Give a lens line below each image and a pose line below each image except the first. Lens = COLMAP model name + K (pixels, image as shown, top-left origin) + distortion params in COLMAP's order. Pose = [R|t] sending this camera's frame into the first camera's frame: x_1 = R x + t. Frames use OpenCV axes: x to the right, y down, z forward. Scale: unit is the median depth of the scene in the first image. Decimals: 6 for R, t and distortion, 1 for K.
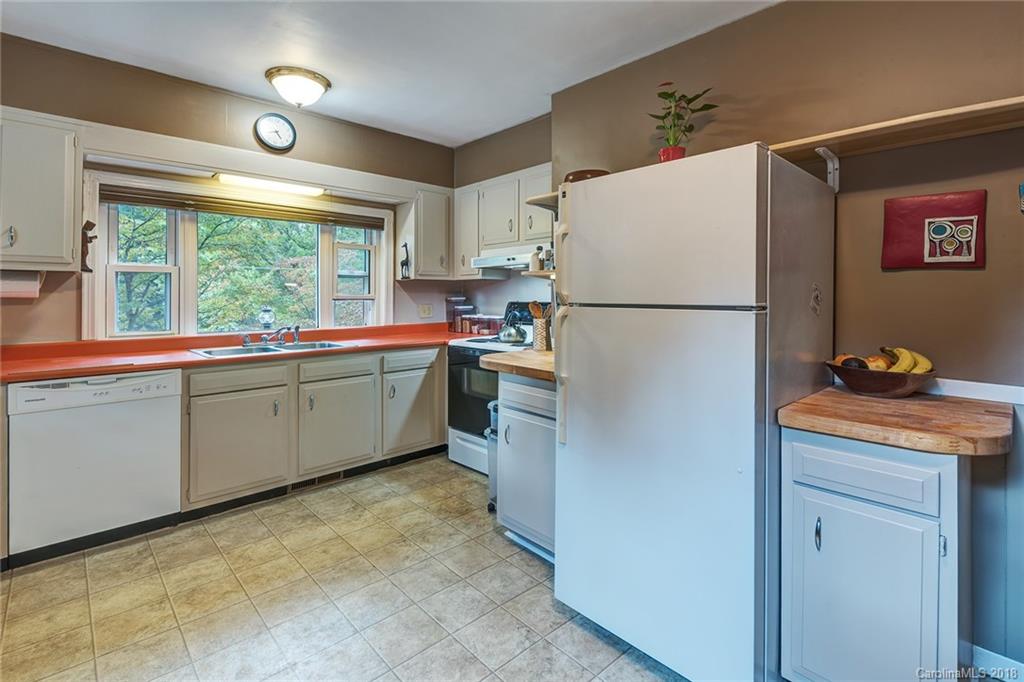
lens RADIAL K [[476.0, 0, 519.0], [0, 476.0, 290.6], [0, 0, 1]] dist [0.009686, -0.005880]
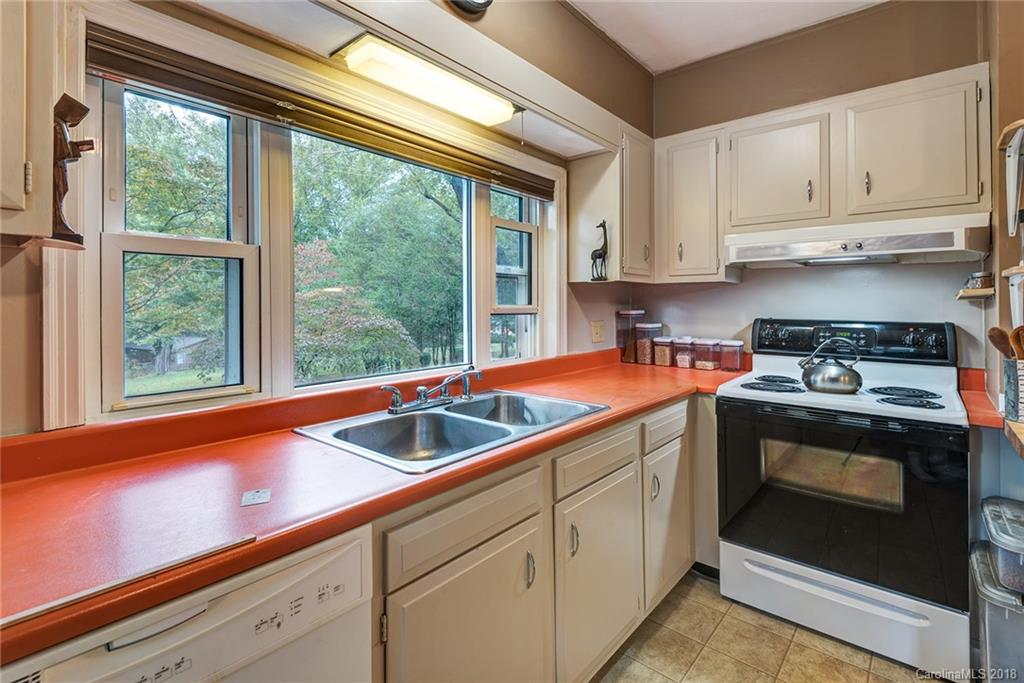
lens RADIAL K [[476.0, 0, 517.0], [0, 476.0, 305.6], [0, 0, 1]] dist [0.009686, -0.005880]
pose [[0.995159, 0.006259, 0.098078, -0.500595], [-0.007622, 0.999880, 0.013522, -0.000155], [-0.097982, -0.014204, 0.995087, 0.509042]]
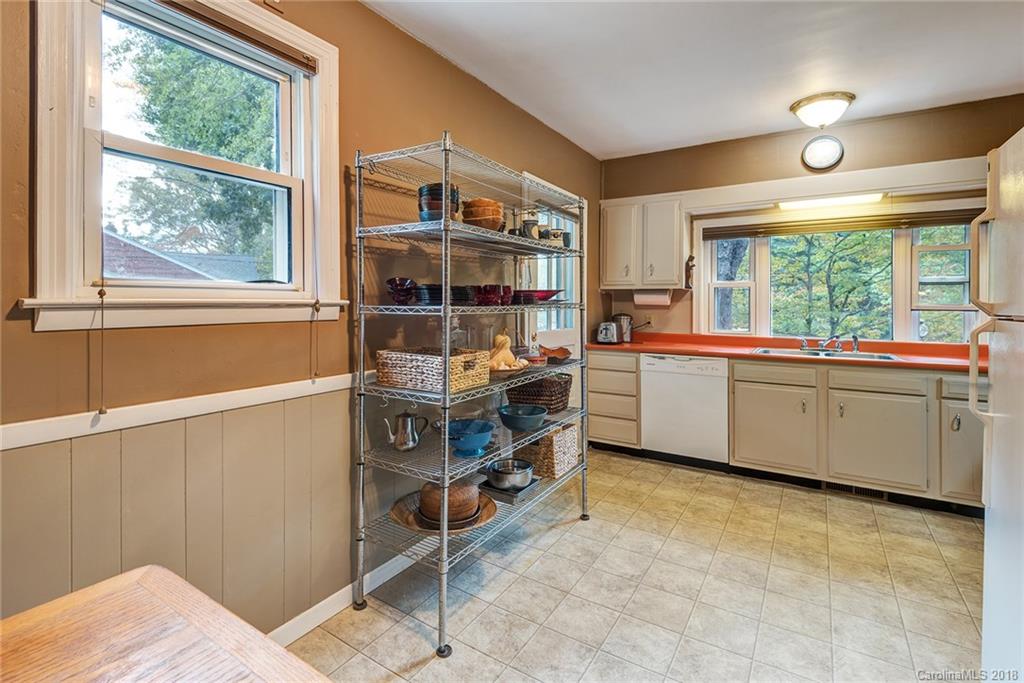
lens RADIAL K [[476.0, 0, 518.9], [0, 476.0, 304.3], [0, 0, 1]] dist [0.009686, -0.005880]
pose [[0.253592, 0.000323, -0.967311, 0.355071], [0.000913, 0.999999, 0.000573, 0.007847], [0.967311, -0.001028, 0.253592, 0.067093]]
